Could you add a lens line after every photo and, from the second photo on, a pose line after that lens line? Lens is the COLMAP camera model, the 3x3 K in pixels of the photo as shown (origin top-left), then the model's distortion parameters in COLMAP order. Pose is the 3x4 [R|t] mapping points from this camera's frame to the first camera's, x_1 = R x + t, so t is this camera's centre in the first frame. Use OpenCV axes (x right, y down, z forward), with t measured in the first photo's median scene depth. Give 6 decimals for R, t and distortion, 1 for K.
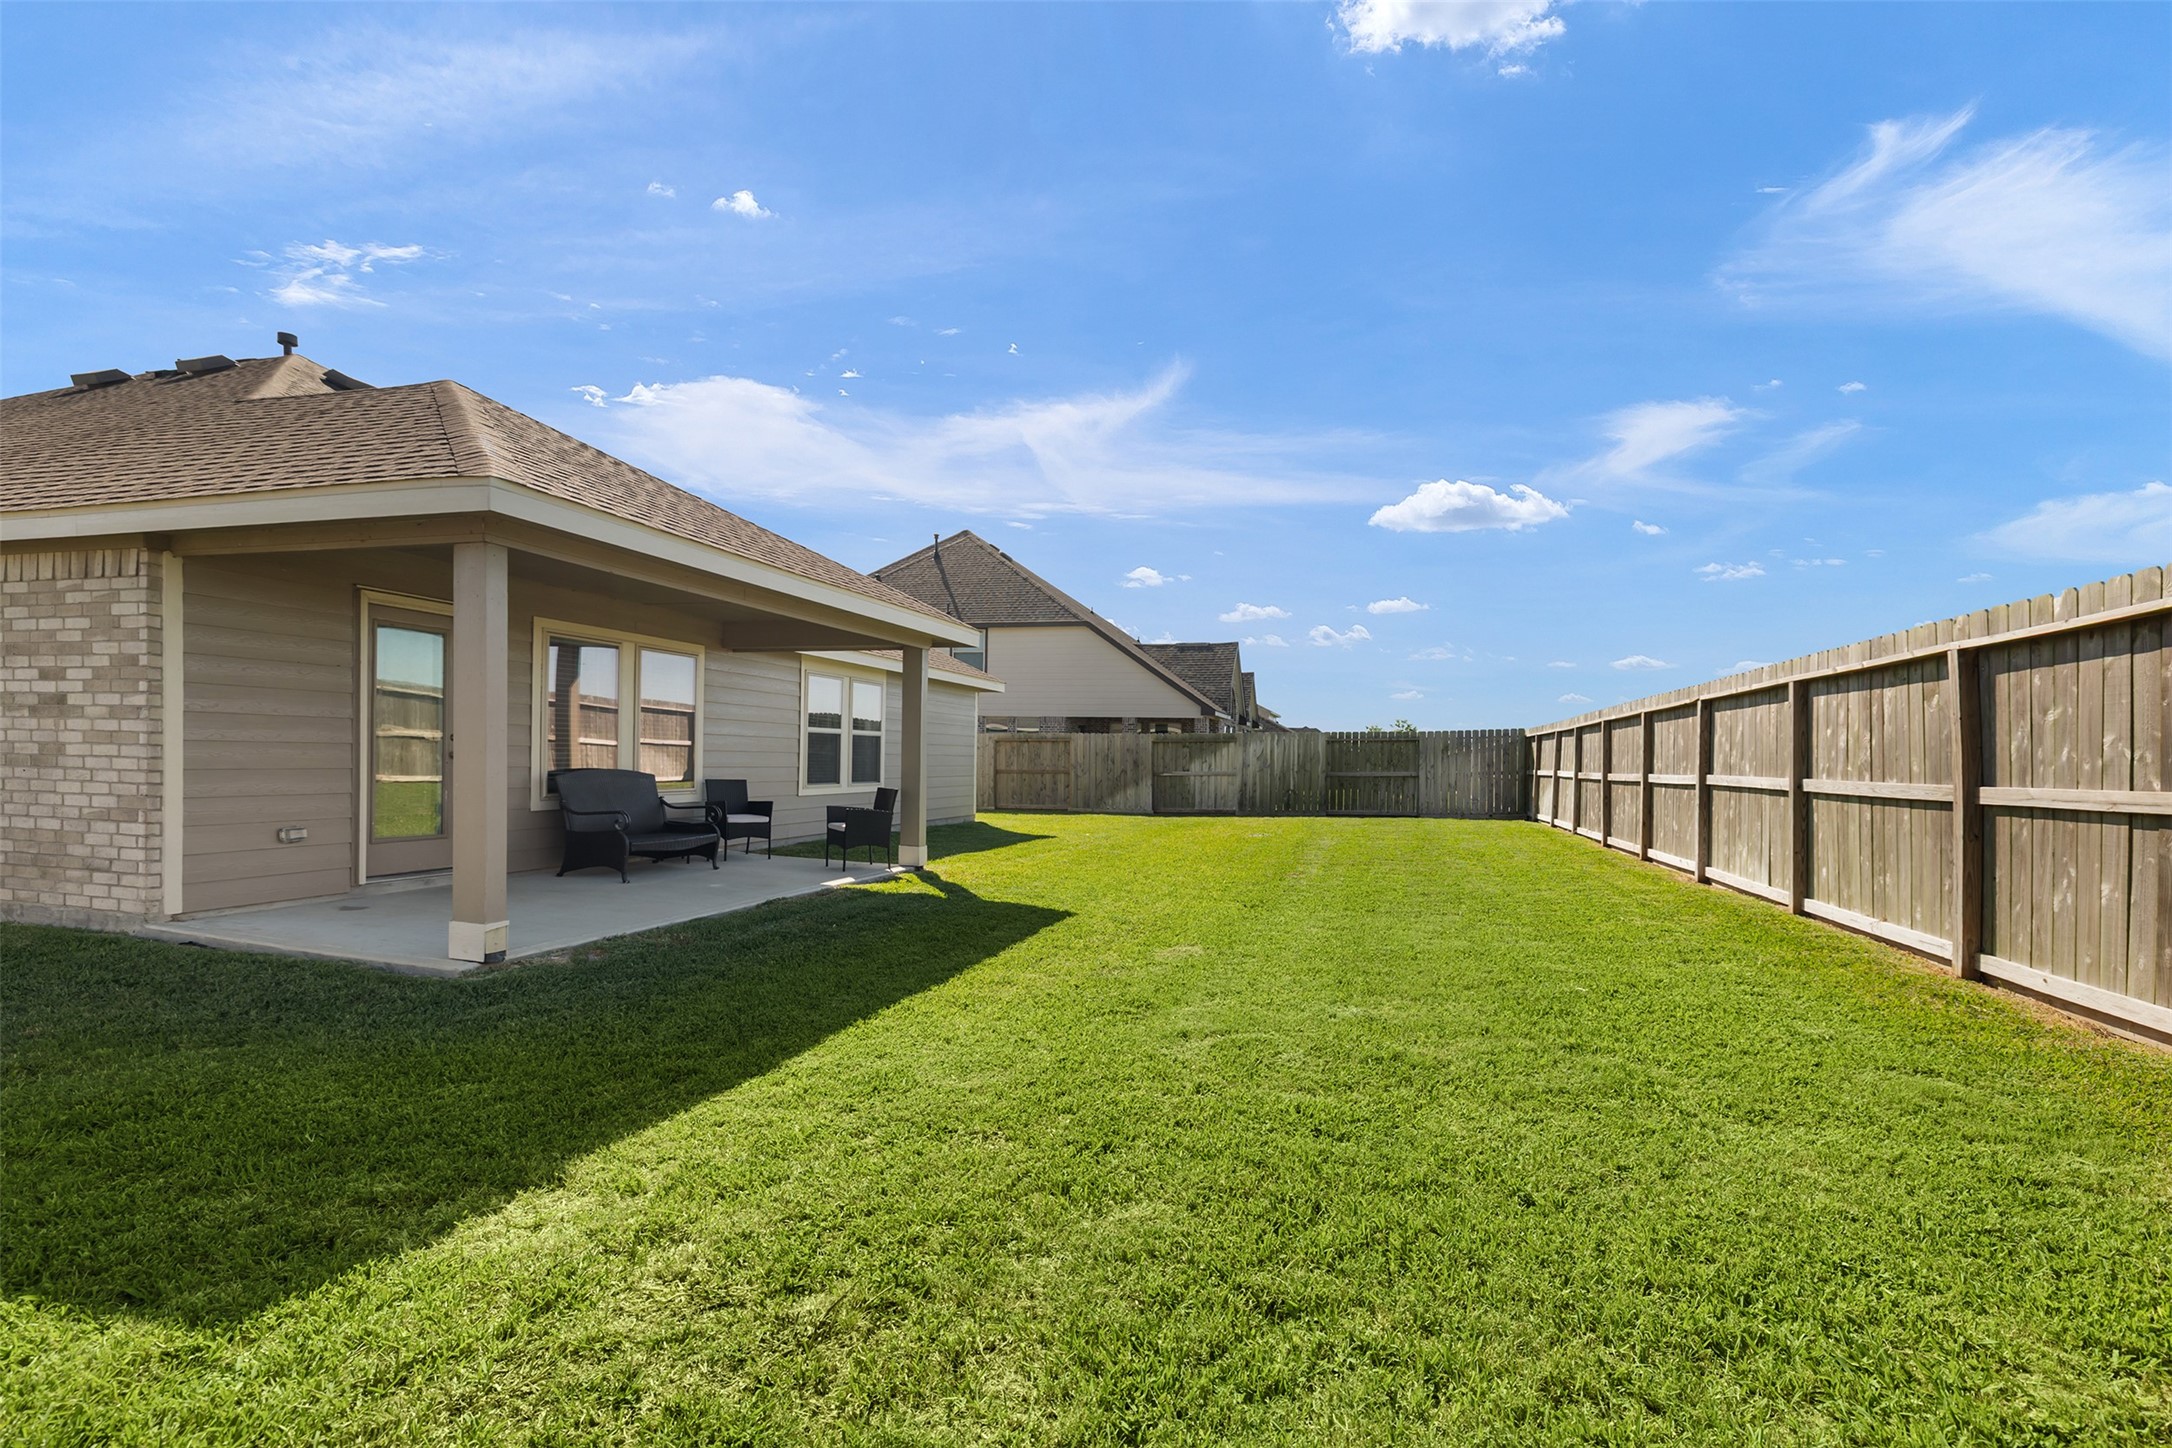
lens RADIAL K [[926.6, 0, 1100.6], [0, 926.6, 766.6], [0, 0, 1]] dist [0.006916, -0.002539]
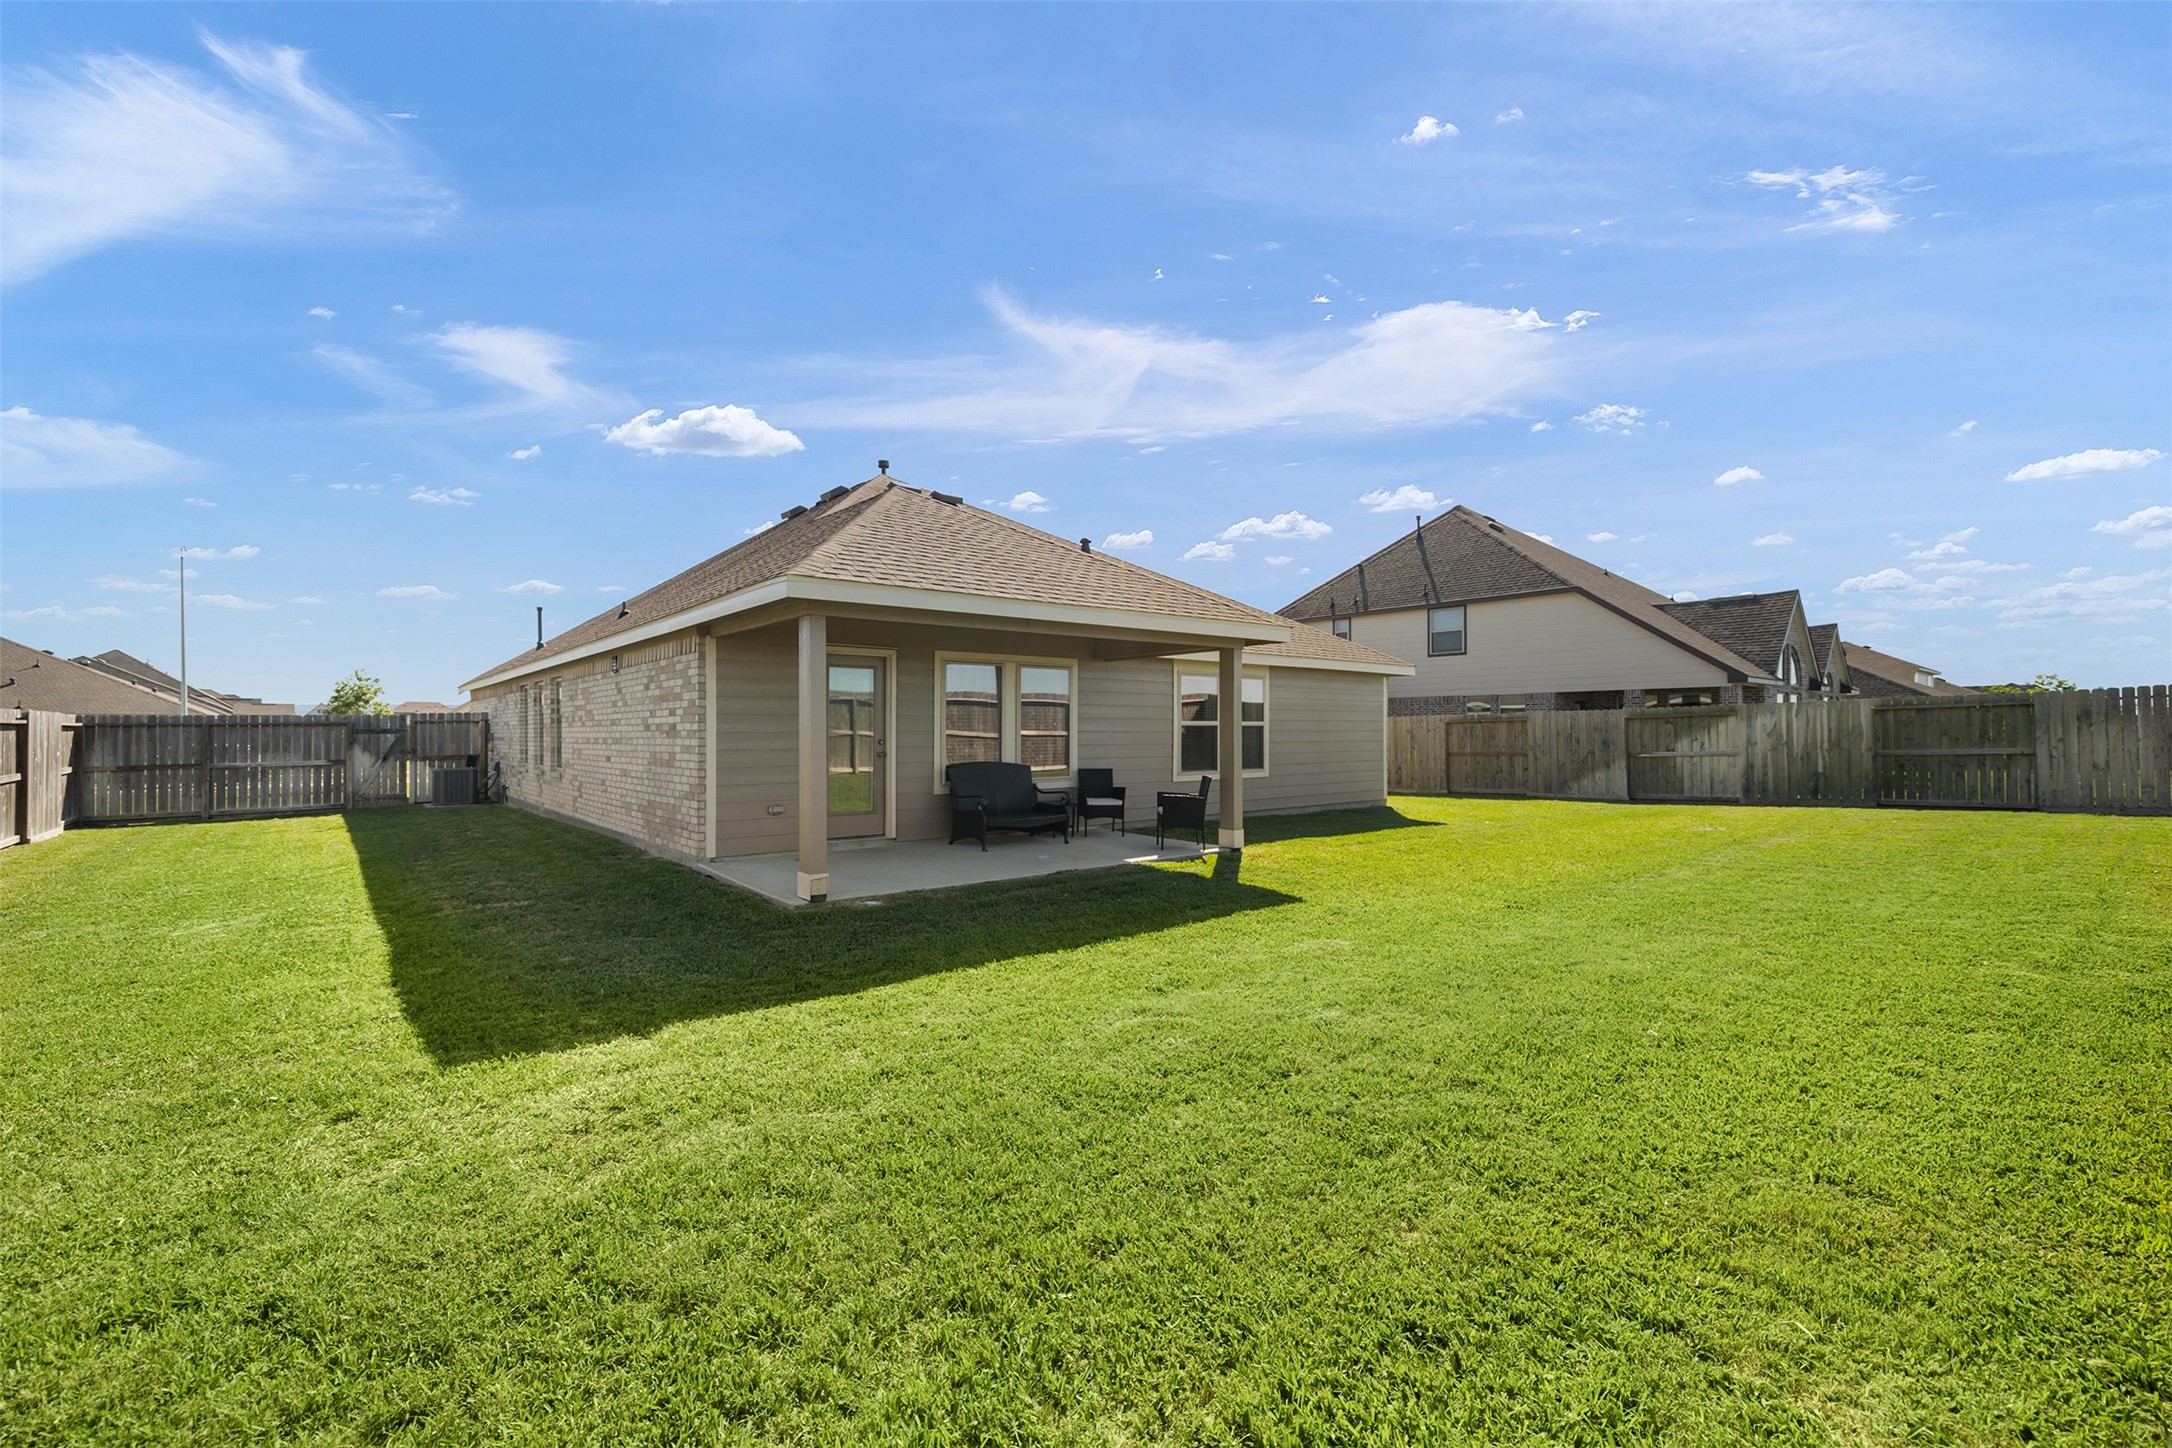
lens RADIAL K [[905.5, 0, 1114.2], [0, 905.5, 721.4], [0, 0, 1]] dist [0.000782, 0.000299]
pose [[0.839542, -0.033041, -0.542289, 0.195867], [0.017462, 0.999274, -0.033851, -0.005628], [0.543014, 0.018950, 0.839510, 0.022204]]
